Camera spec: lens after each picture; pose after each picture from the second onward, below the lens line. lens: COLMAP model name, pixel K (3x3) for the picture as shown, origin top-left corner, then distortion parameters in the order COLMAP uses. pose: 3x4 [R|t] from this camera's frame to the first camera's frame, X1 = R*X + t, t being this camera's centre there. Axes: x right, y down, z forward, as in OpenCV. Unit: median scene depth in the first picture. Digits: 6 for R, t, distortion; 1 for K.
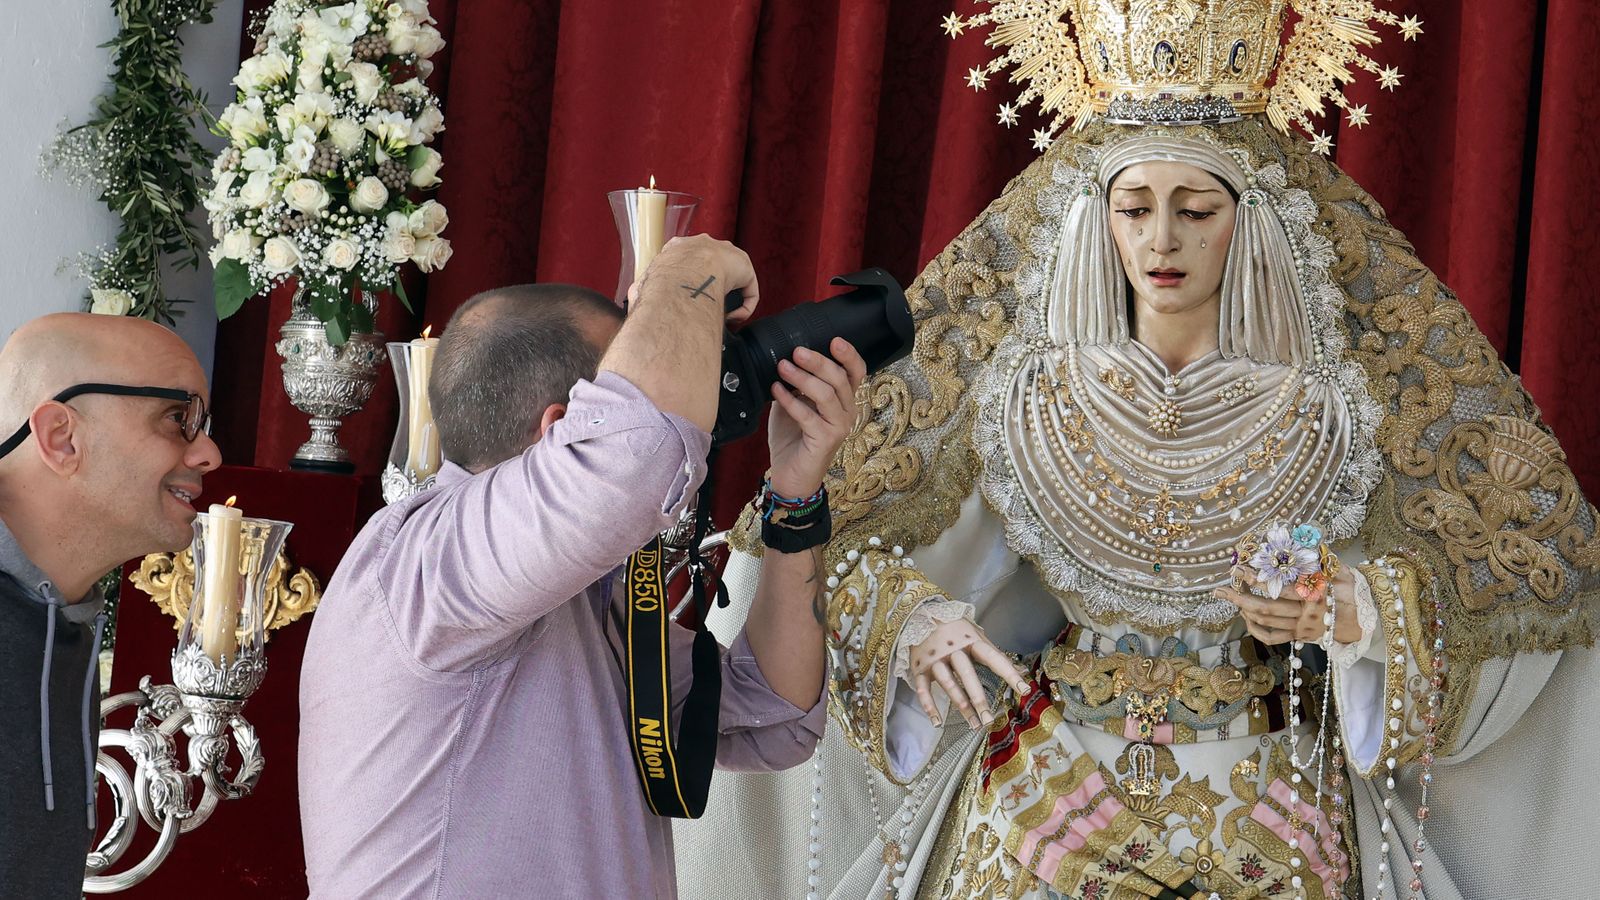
lens RADIAL K [[3210.8, 0, 801.4], [0, 3210.8, 478.9], [0, 0, 1]] dist [-0.088618, -0.401446]
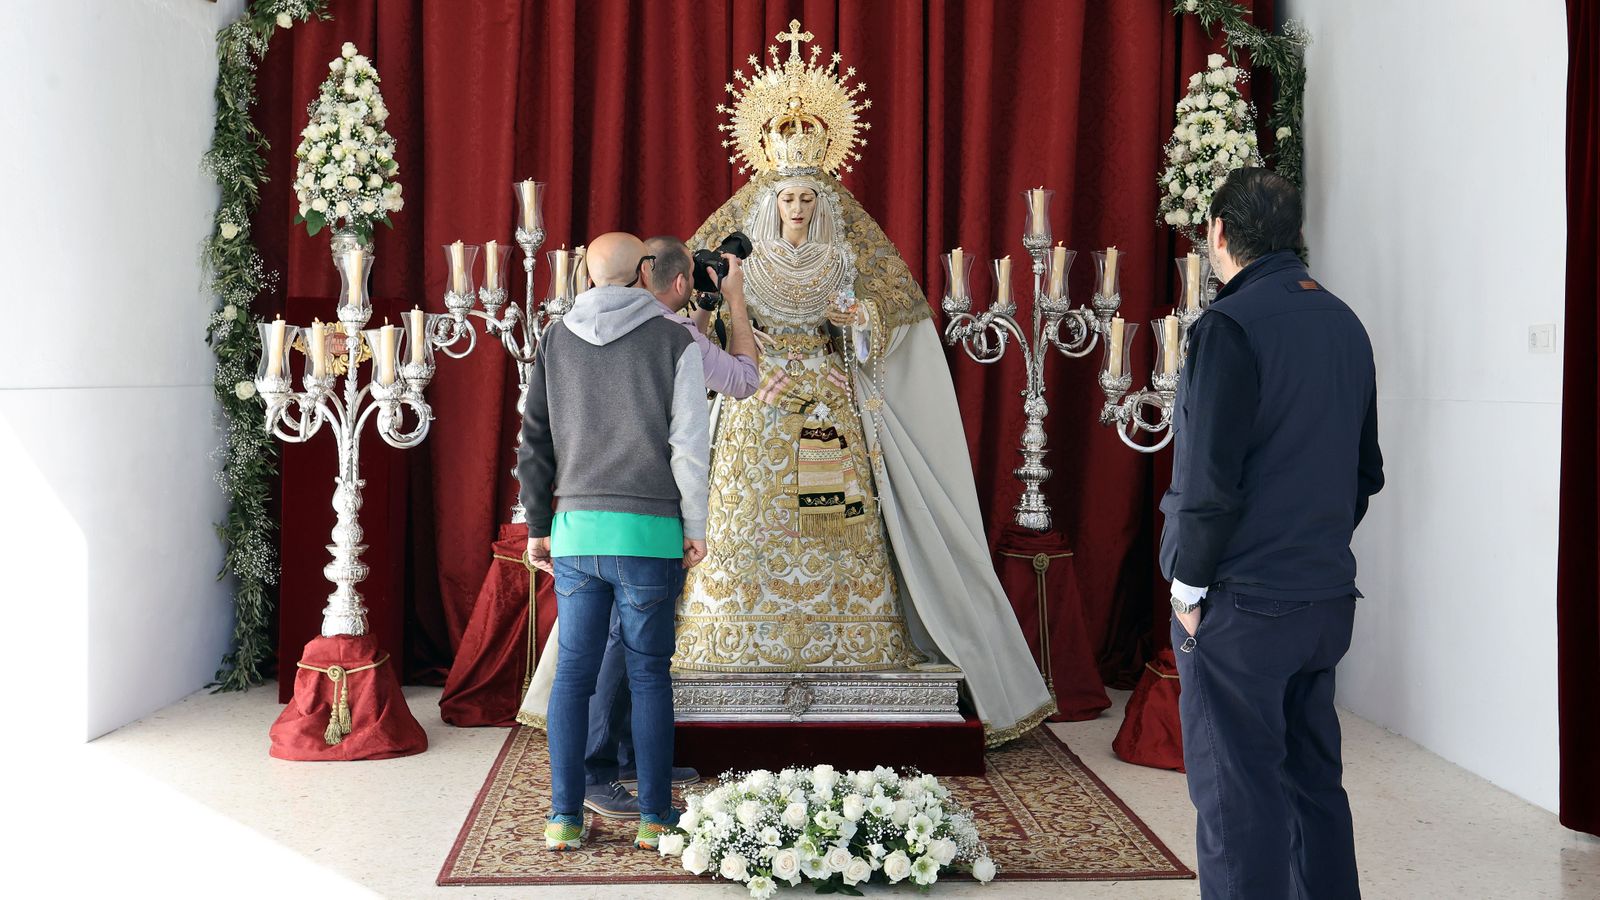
lens RADIAL K [[3210.8, 0, 801.4], [0, 3210.8, 478.9], [0, 0, 1]] dist [-0.088618, -0.401446]
pose [[0.940627, -0.073242, 0.331447, -0.989568], [0.052695, 0.996114, 0.070571, -0.028803], [-0.335328, -0.048915, 0.940831, -2.118312]]
